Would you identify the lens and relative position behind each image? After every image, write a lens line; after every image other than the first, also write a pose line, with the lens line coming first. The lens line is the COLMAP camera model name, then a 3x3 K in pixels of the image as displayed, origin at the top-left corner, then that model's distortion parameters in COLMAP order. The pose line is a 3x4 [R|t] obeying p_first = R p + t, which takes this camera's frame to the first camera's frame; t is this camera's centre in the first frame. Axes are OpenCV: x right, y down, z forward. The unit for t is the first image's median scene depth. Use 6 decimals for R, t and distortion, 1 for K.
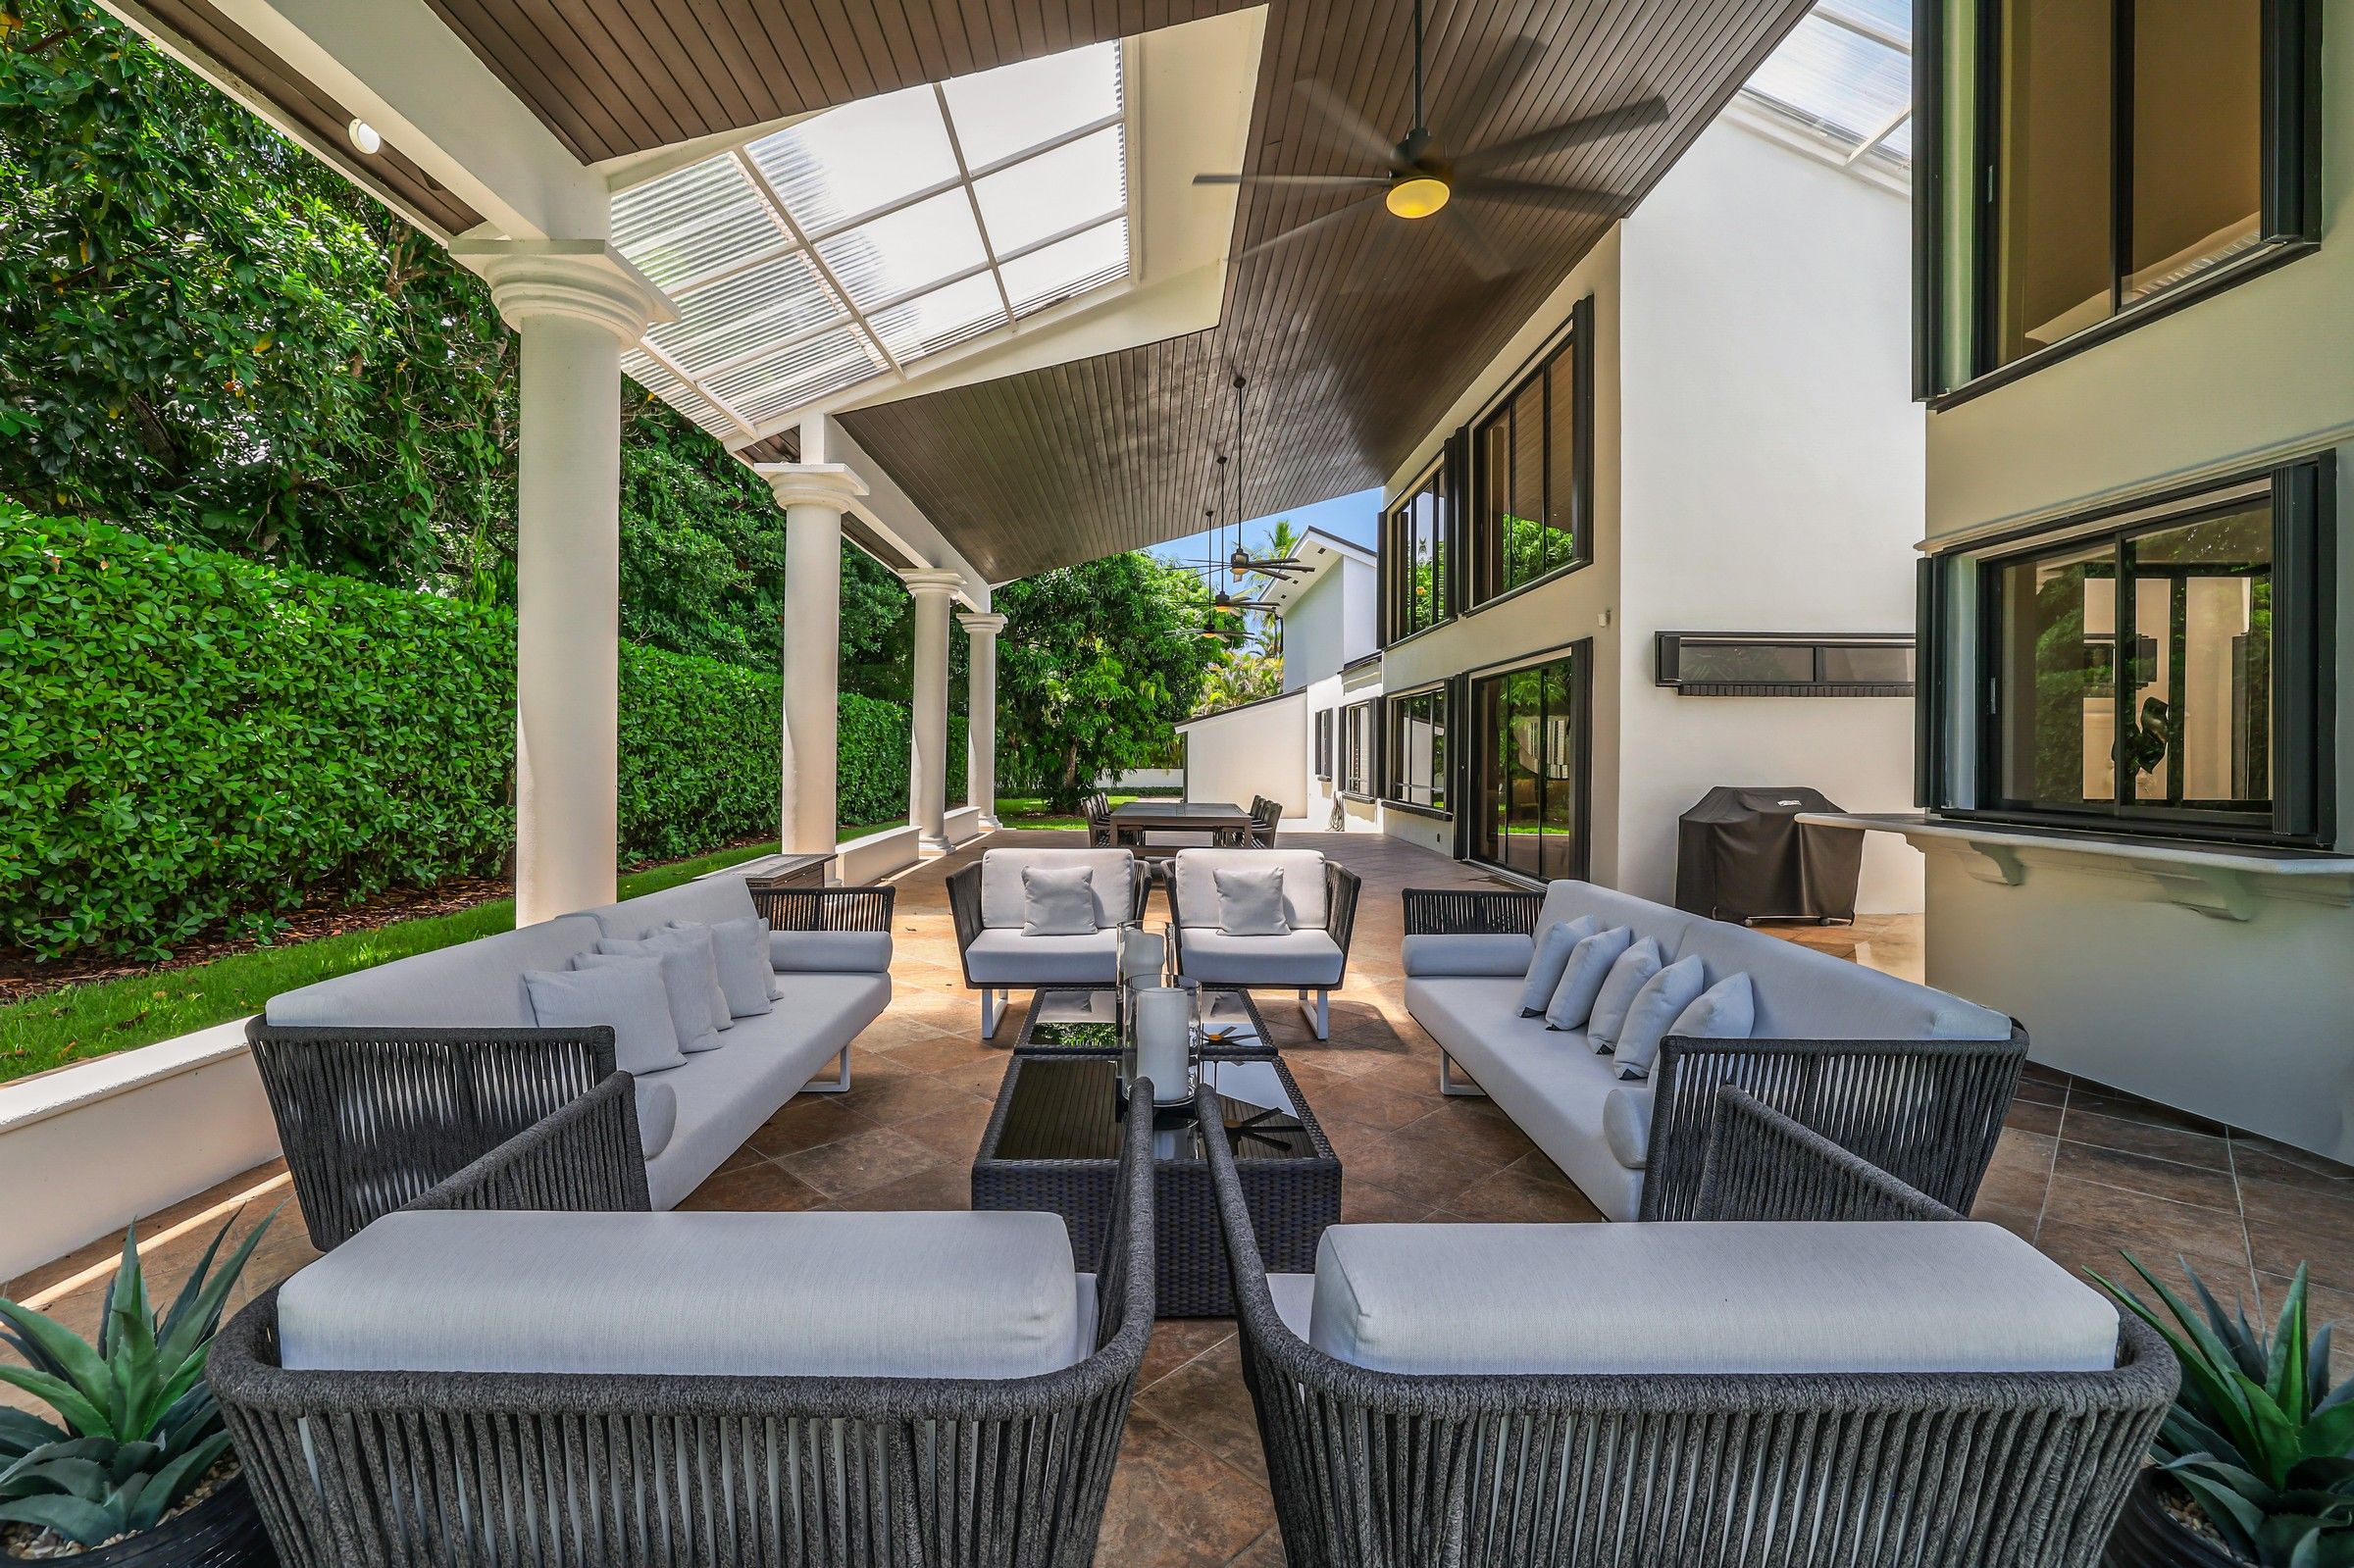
lens RADIAL K [[1004.9, 0, 1165.5], [0, 1004.9, 767.9], [0, 0, 1]] dist [-0.001018, 0.000598]
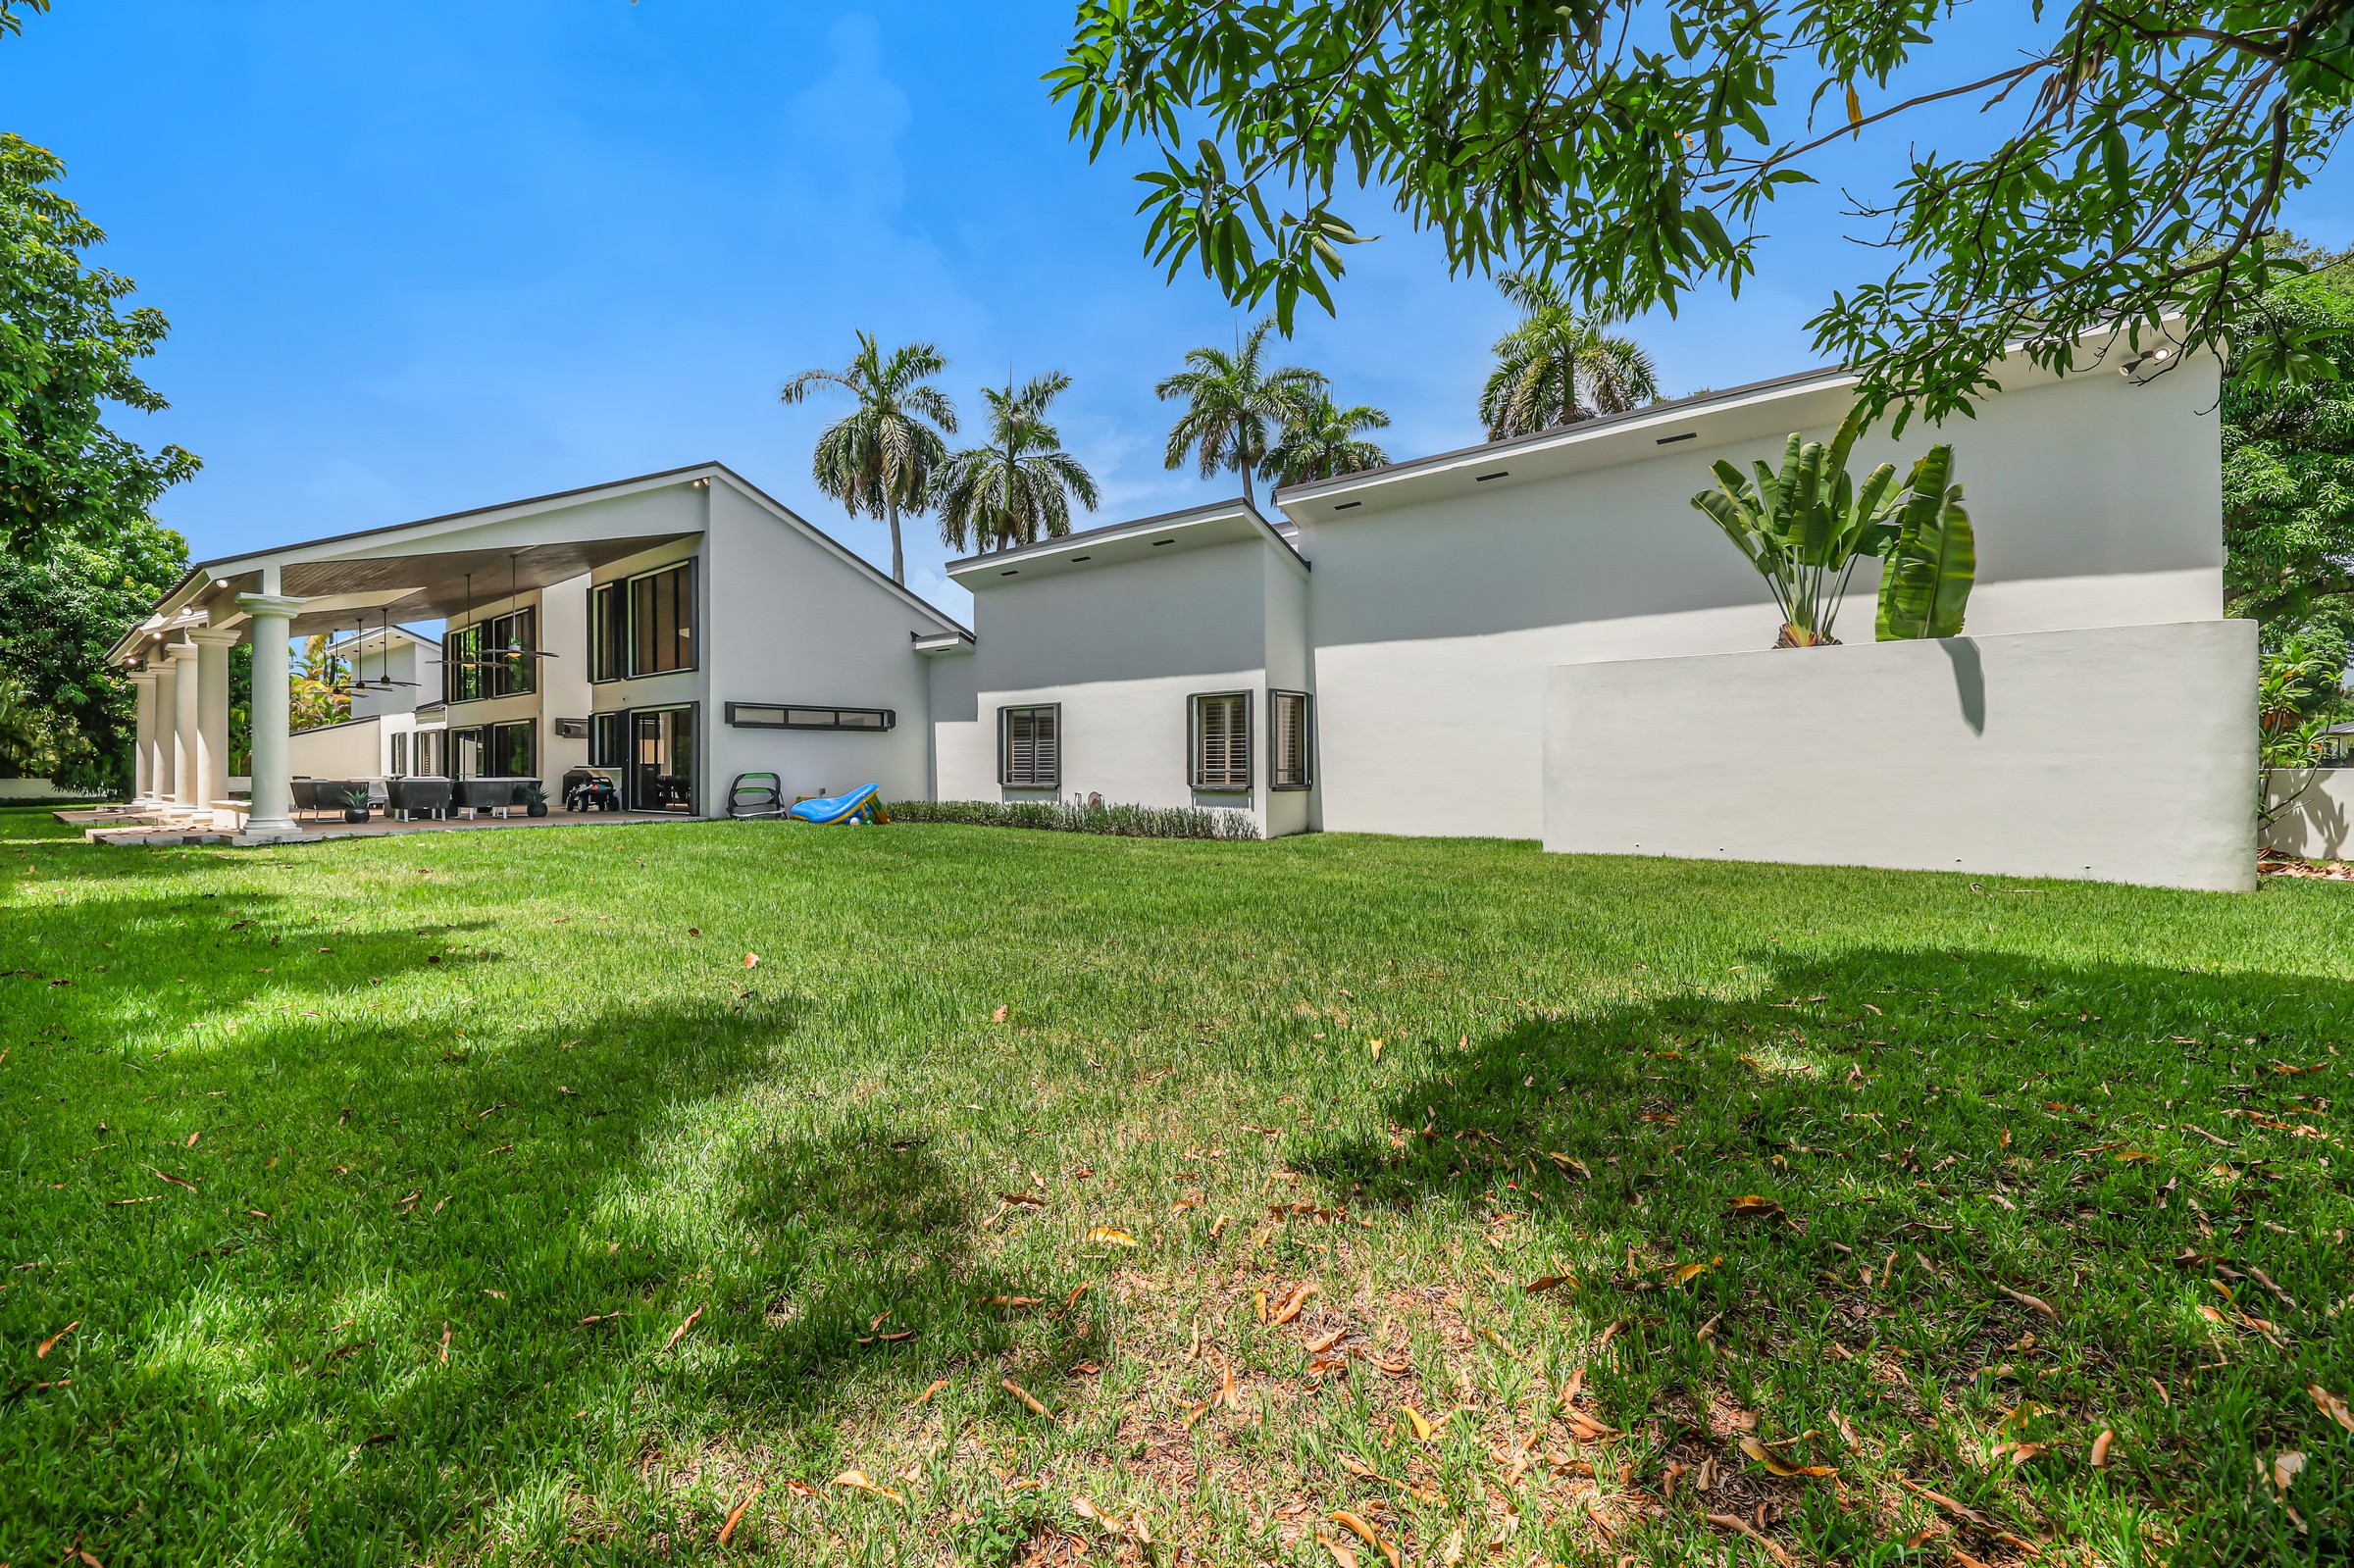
lens RADIAL K [[1004.9, 0, 1176.4], [0, 1004.9, 780.1], [0, 0, 1]] dist [-0.001018, 0.000598]
pose [[0.655005, -0.002348, 0.755621, -0.298817], [0.010180, 0.999932, -0.005718, 0.047452], [-0.755556, 0.011438, 0.654984, -1.214959]]
